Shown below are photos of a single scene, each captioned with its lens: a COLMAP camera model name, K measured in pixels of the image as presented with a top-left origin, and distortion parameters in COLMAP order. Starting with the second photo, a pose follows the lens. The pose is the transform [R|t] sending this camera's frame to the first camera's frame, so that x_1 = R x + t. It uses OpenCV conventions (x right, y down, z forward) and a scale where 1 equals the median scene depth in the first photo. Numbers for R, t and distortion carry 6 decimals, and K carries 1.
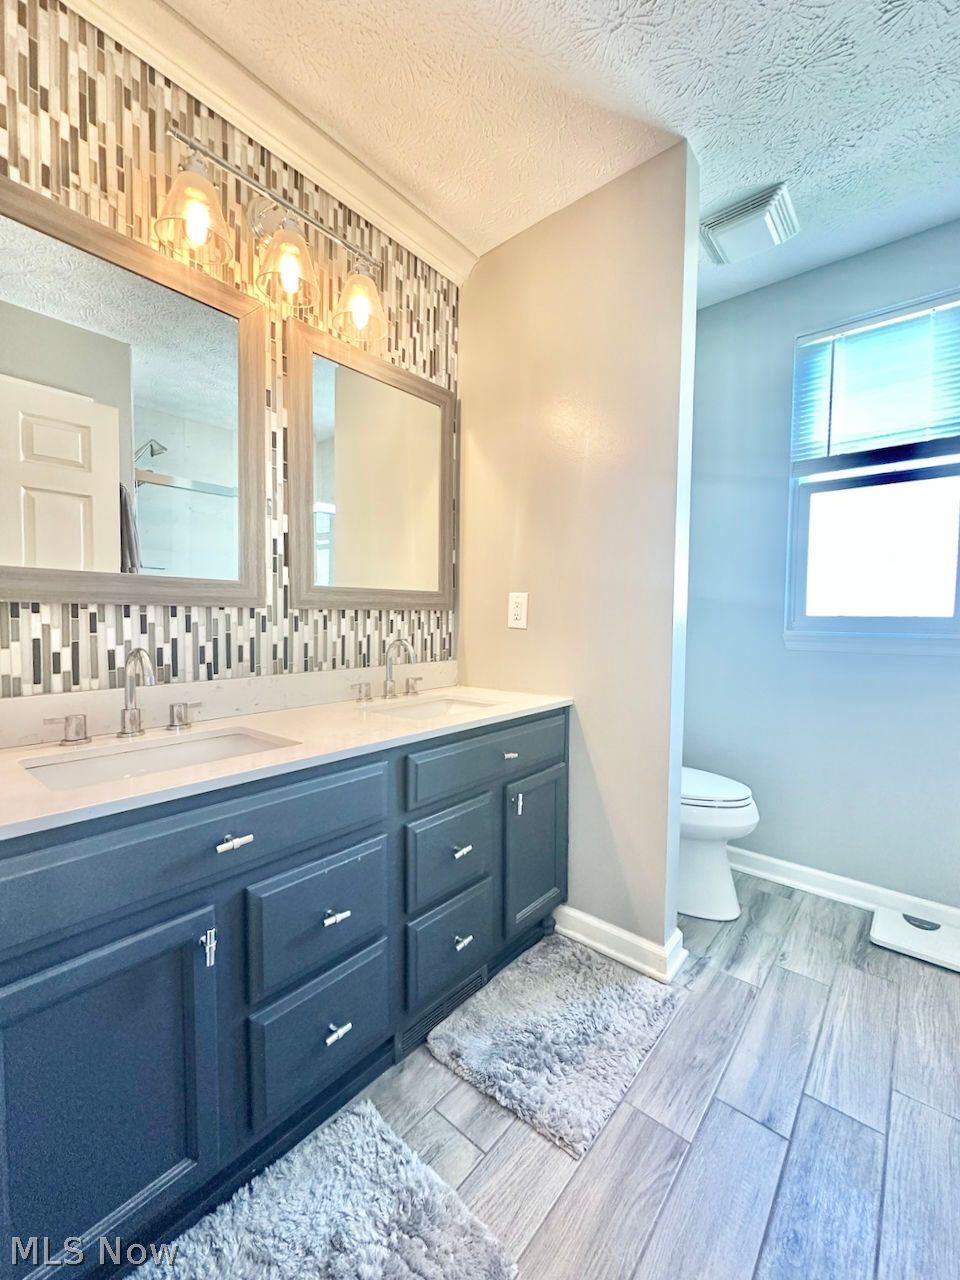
lens RADIAL K [[513.4, 0, 480.2], [0, 513.4, 642.5], [0, 0, 1]] dist [-0.001895, 0.000872]
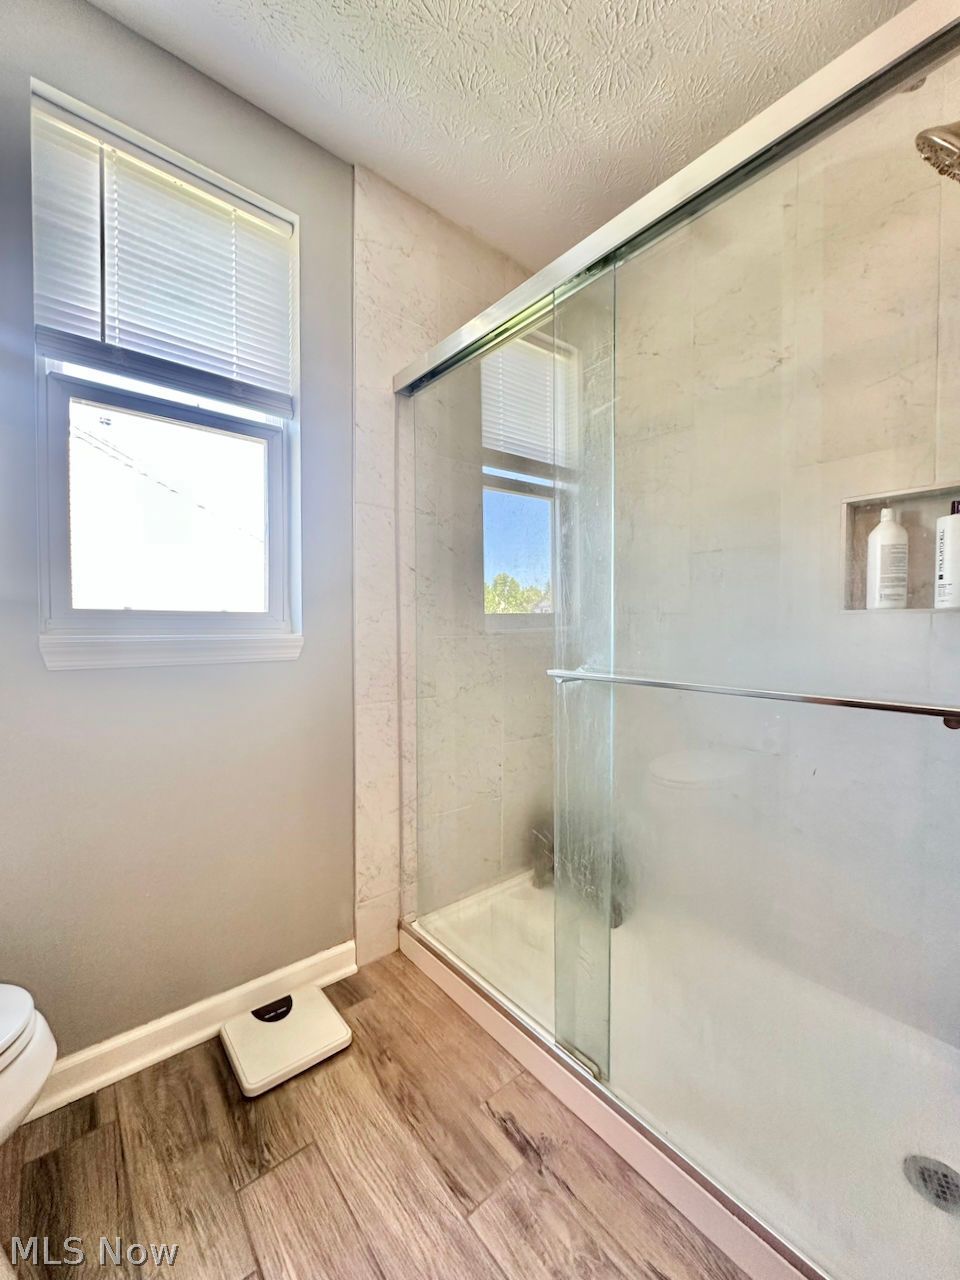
lens RADIAL K [[513.4, 0, 479.7], [0, 513.4, 643.1], [0, 0, 1]] dist [-0.001895, 0.000872]
pose [[0.156396, -0.031496, 0.987192, 0.154394], [0.044636, 0.998696, 0.024792, -0.009537], [-0.986685, 0.040187, 0.157598, 0.519952]]
